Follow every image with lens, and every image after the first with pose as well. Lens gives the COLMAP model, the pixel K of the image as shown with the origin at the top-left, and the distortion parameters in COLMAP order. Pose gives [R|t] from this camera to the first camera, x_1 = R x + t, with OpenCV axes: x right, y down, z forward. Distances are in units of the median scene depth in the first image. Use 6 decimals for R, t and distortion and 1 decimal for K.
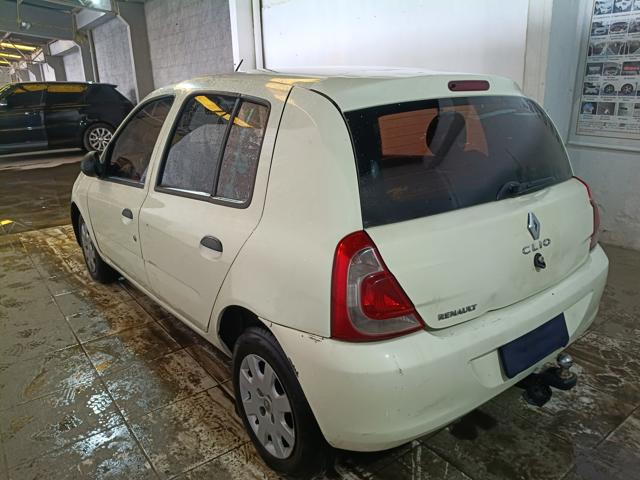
lens RADIAL K [[490.8, 0, 327.1], [0, 490.8, 253.2], [0, 0, 1]] dist [-0.049167, 0.026063]
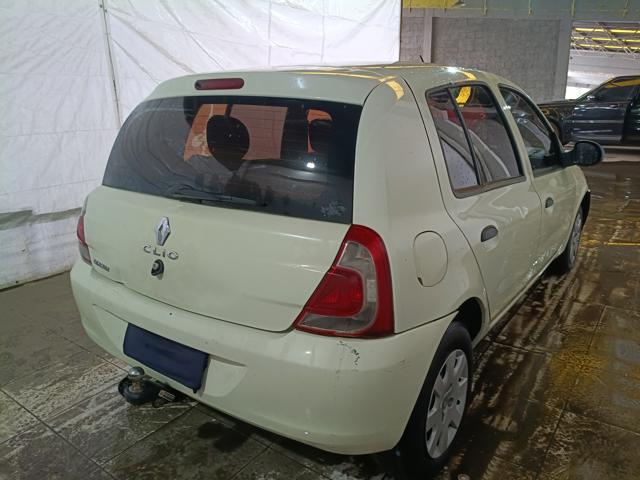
lens RADIAL K [[490.8, 0, 322.4], [0, 490.8, 261.0], [0, 0, 1]] dist [-0.049167, 0.026063]
pose [[0.281079, 0.317239, -0.905734, 0.206809], [-0.290682, 0.927592, 0.234687, -0.047071], [0.914603, 0.197315, 0.352942, 0.141115]]
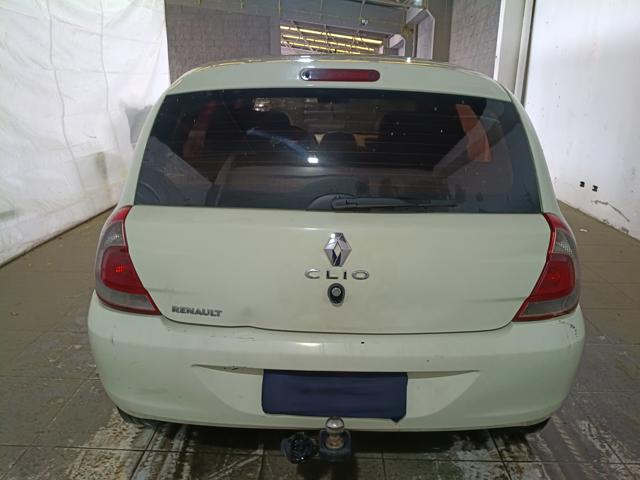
lens RADIAL K [[490.8, 0, 322.8], [0, 490.8, 254.8], [0, 0, 1]] dist [-0.049167, 0.026063]
pose [[0.775228, 0.236868, -0.585590, 0.129803], [-0.228969, 0.969358, 0.088981, -0.016689], [0.588723, 0.065101, 0.805709, 0.048761]]
